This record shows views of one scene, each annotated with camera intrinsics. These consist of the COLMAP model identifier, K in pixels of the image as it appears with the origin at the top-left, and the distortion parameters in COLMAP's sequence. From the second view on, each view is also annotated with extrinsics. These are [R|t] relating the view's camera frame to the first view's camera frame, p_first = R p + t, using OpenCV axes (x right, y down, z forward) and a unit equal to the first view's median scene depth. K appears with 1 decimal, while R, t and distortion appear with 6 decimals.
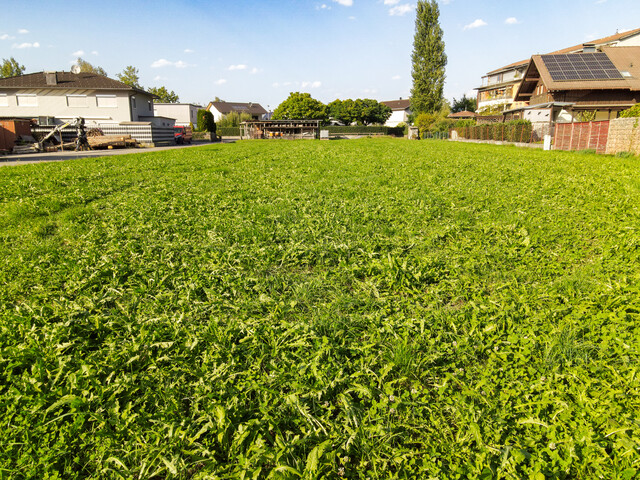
lens RADIAL K [[463.3, 0, 320.0], [0, 463.3, 240.0], [0, 0, 1]] dist [0.001031, 0.001827]
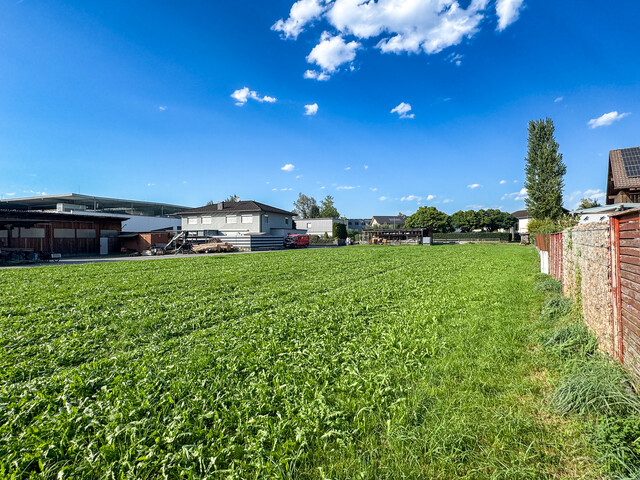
lens RADIAL K [[334.1, 0, 320.0], [0, 334.1, 240.0], [0, 0, 1]] dist [-0.000250, 0.000593]
pose [[0.877249, -0.000467, -0.480036, 0.155022], [-0.103349, 0.976365, -0.189815, -0.038846], [0.468779, 0.216126, 0.856467, 0.144480]]
